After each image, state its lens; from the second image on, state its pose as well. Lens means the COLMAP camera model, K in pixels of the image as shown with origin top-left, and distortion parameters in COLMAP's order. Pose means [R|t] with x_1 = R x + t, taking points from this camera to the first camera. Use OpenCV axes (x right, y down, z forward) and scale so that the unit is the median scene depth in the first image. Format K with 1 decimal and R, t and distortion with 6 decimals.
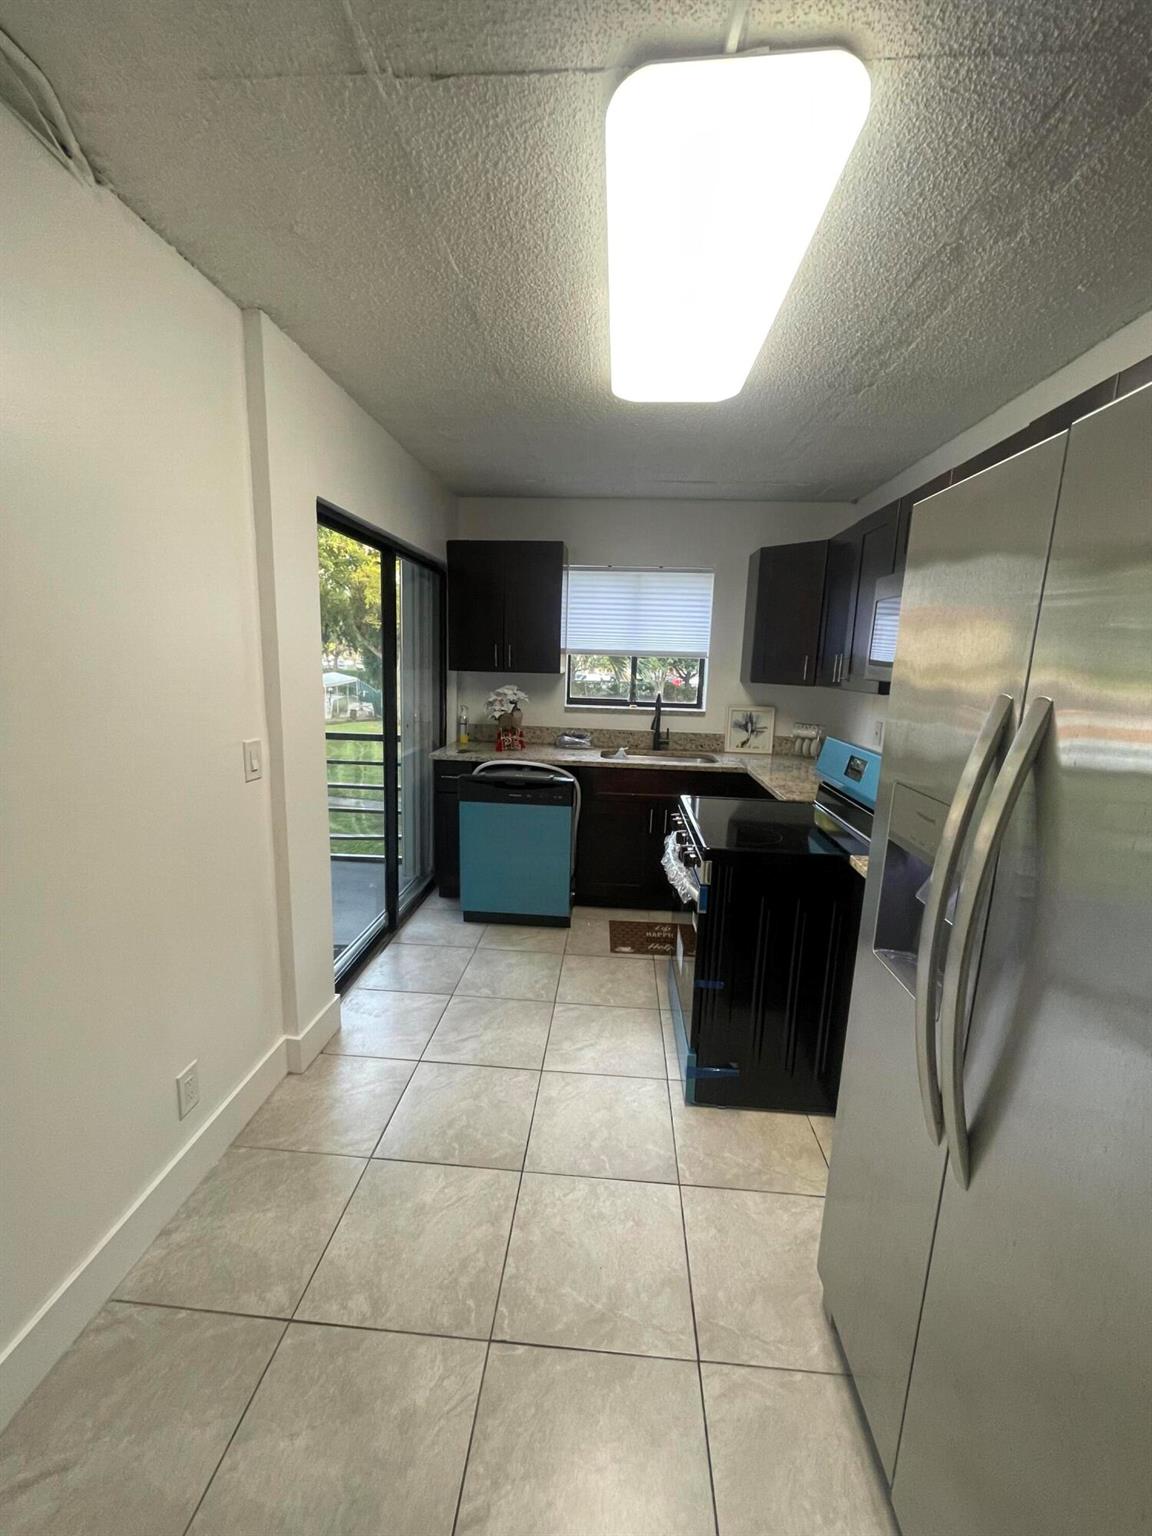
lens RADIAL K [[618.6, 0, 574.6], [0, 618.6, 767.3], [0, 0, 1]] dist [-0.003718, -0.000982]
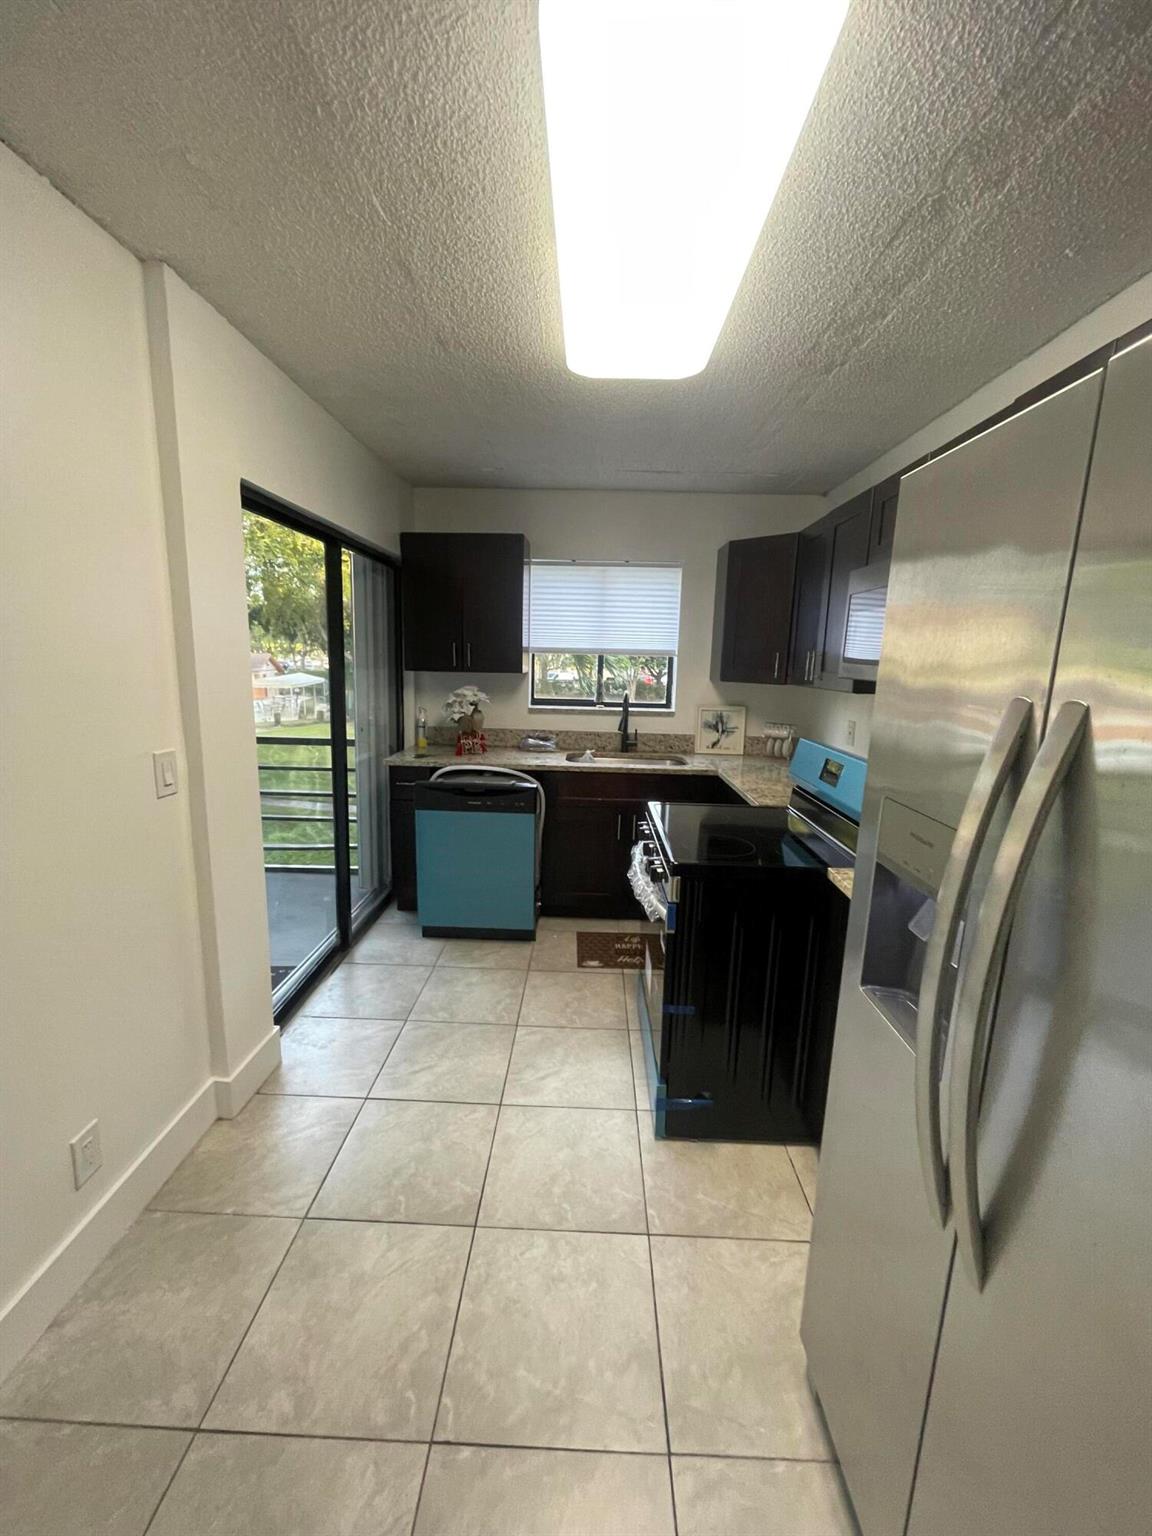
lens RADIAL K [[618.6, 0, 574.3], [0, 618.6, 768.3], [0, 0, 1]] dist [-0.003718, -0.000982]
pose [[0.999029, -0.012631, 0.042217, 0.030715], [0.012490, 0.999916, 0.003595, -0.016111], [-0.042259, -0.003064, 0.999102, 0.097785]]
